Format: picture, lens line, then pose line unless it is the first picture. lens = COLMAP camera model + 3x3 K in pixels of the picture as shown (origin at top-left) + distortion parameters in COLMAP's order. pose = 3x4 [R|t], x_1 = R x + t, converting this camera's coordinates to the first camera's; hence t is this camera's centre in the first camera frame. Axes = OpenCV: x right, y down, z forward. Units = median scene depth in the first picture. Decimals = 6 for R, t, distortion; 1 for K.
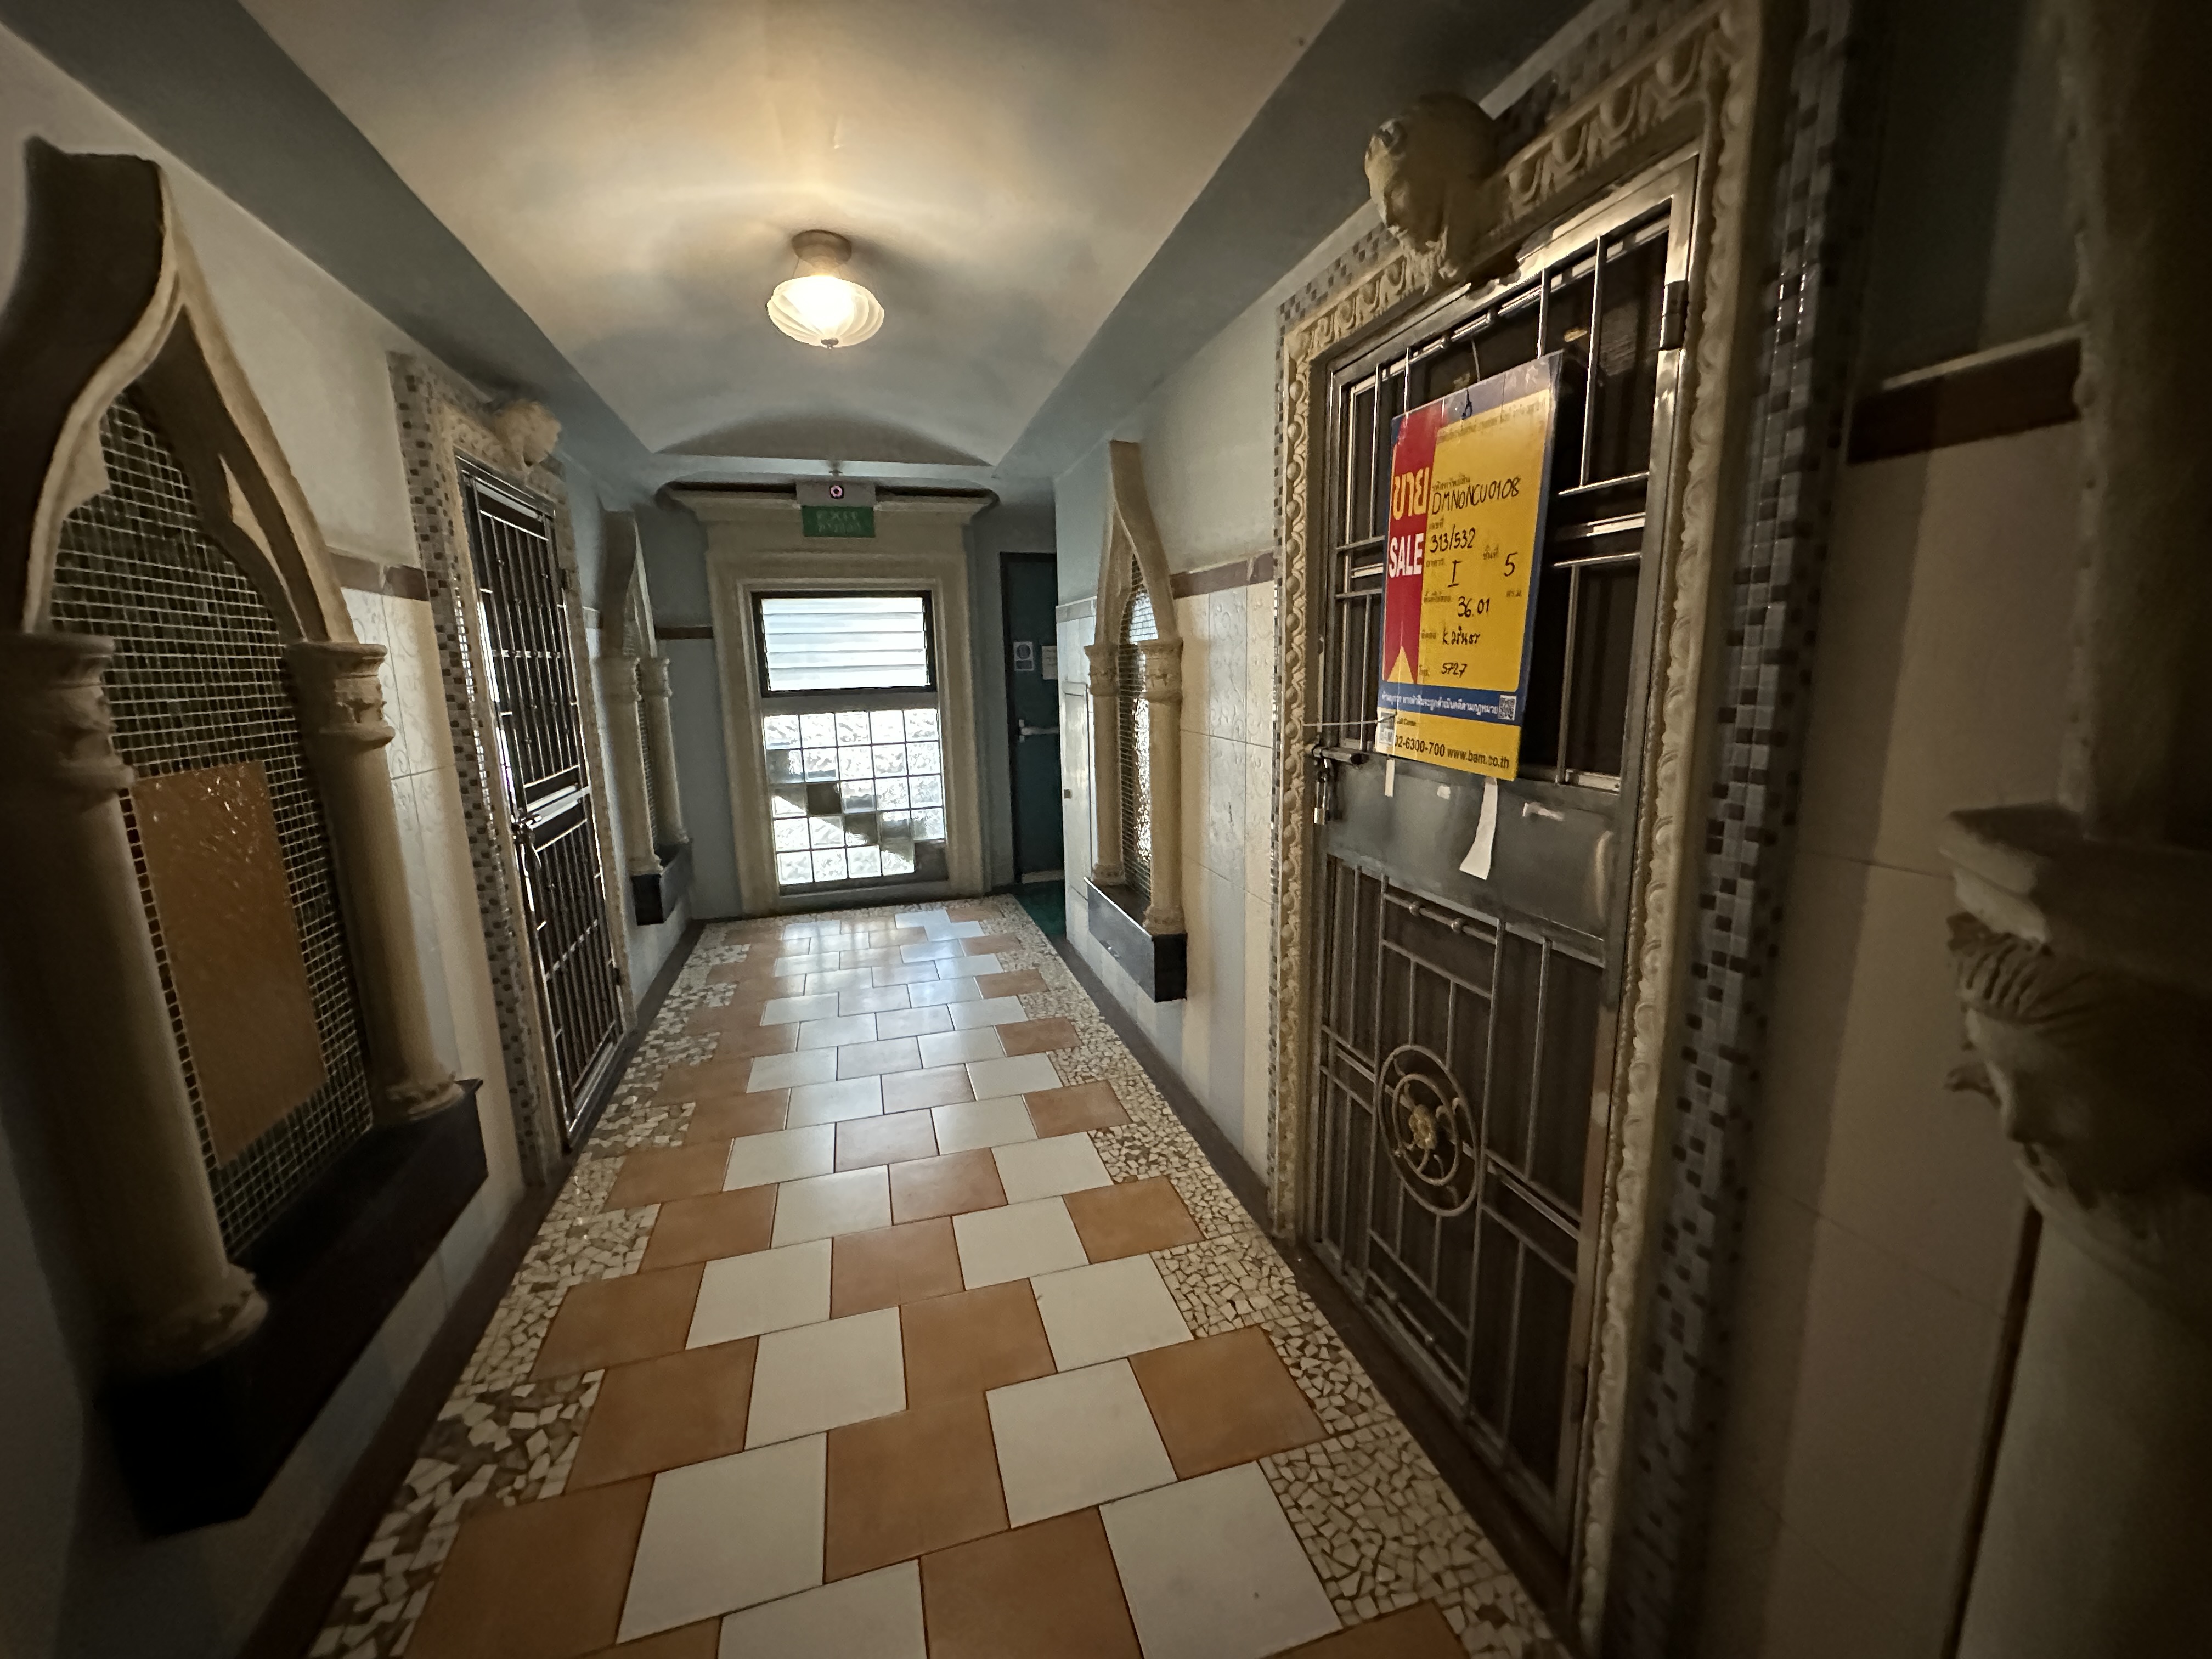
lens RADIAL K [[901.5, 0, 1100.4], [0, 901.5, 828.9], [0, 0, 1]] dist [-0.000827, 0.000248]
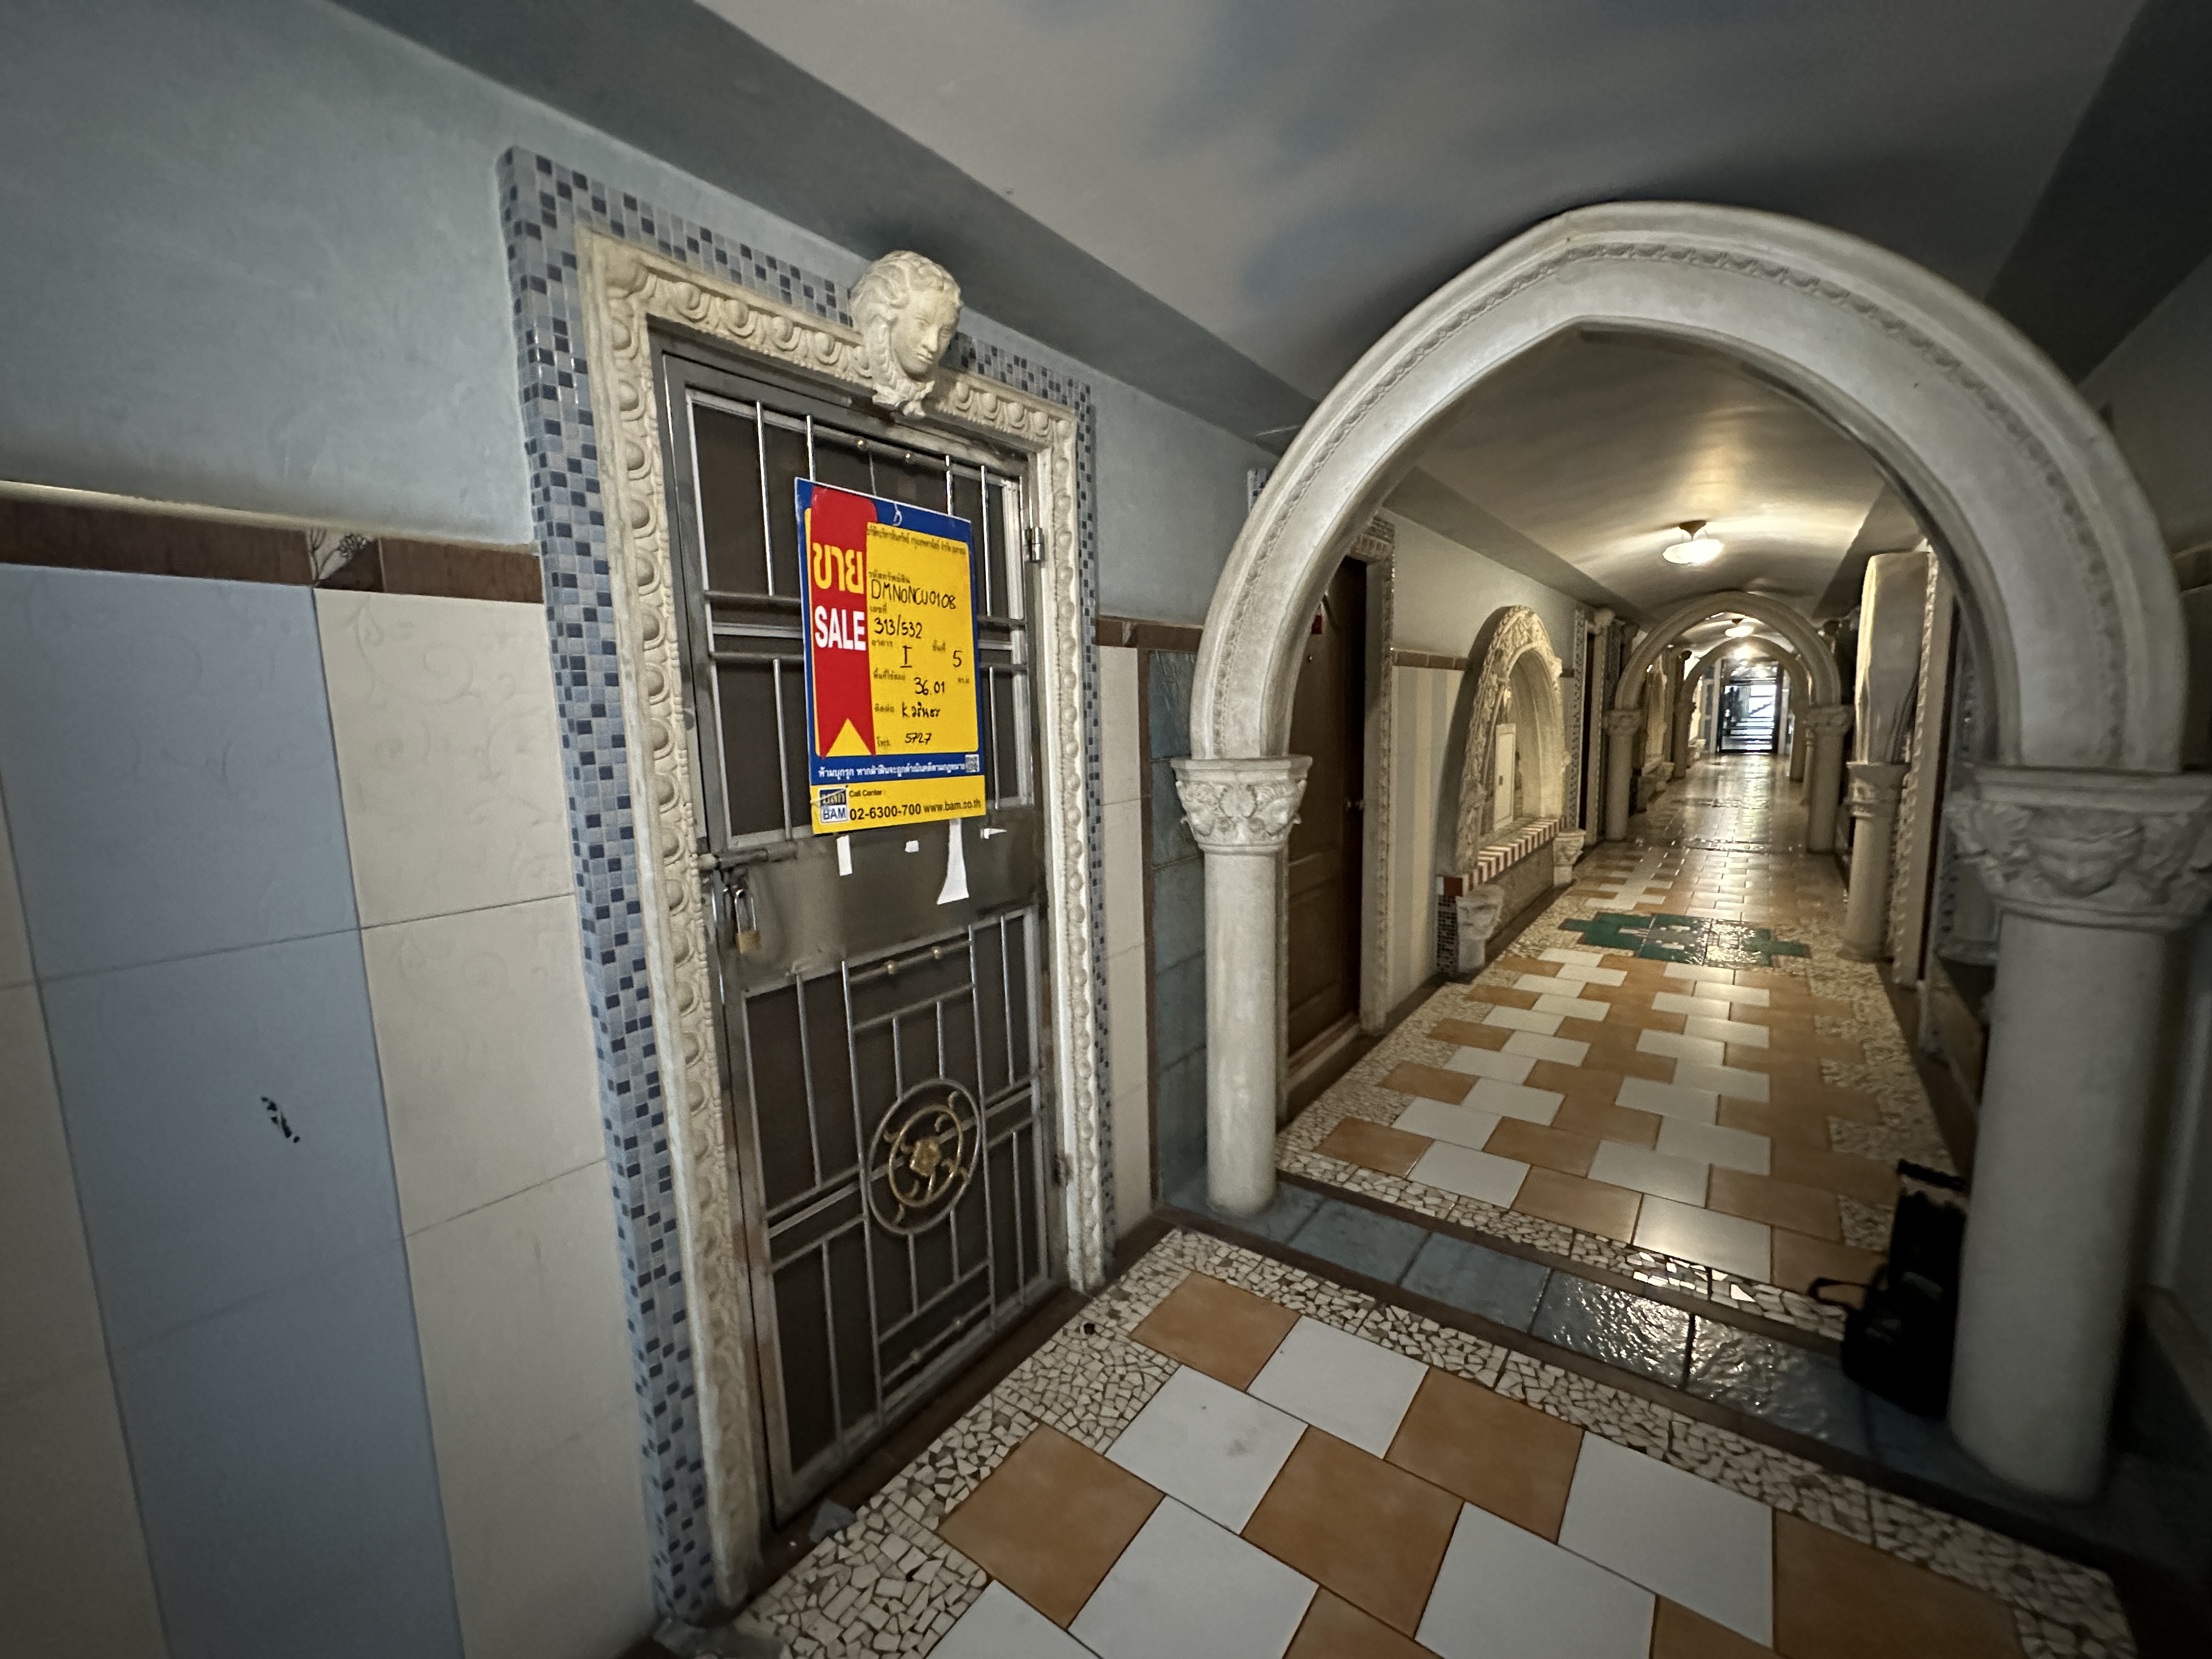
lens RADIAL K [[876.2, 0, 1124.3], [0, 876.2, 824.0], [0, 0, 1]] dist [-0.000583, -0.000039]
pose [[-0.623561, -0.060700, 0.779415, -0.629888], [0.183955, 0.957595, 0.221748, -0.258794], [-0.759824, 0.281650, -0.585953, 1.414657]]
